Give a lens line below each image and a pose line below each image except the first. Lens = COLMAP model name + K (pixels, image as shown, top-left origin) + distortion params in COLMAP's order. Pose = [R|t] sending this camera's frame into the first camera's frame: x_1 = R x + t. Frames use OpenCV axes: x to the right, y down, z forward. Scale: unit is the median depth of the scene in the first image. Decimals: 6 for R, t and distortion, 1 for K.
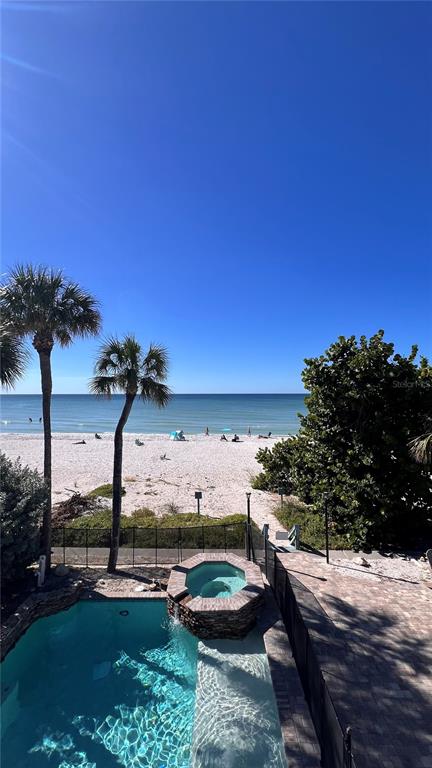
lens RADIAL K [[313.3, 0, 216.0], [0, 313.3, 384.0], [0, 0, 1]] dist [0.000057, 0.000114]
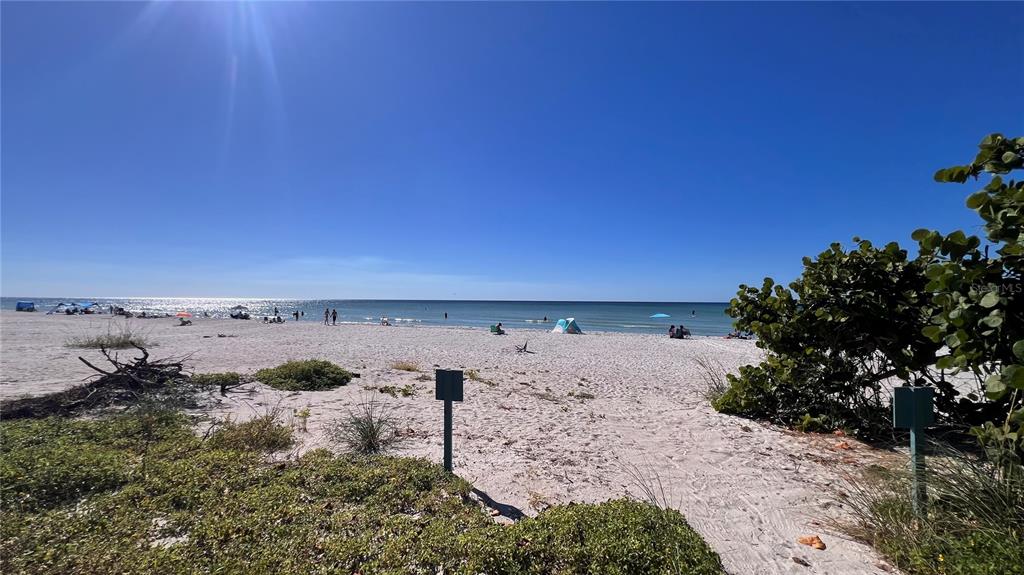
lens RADIAL K [[417.8, 0, 512.0], [0, 417.8, 287.5], [0, 0, 1]] dist [0.000057, 0.000114]
pose [[0.945488, 0.005257, -0.325615, 0.070702], [-0.005972, 0.999981, -0.001196, 0.252006], [0.325602, 0.003076, 0.945502, 0.648127]]
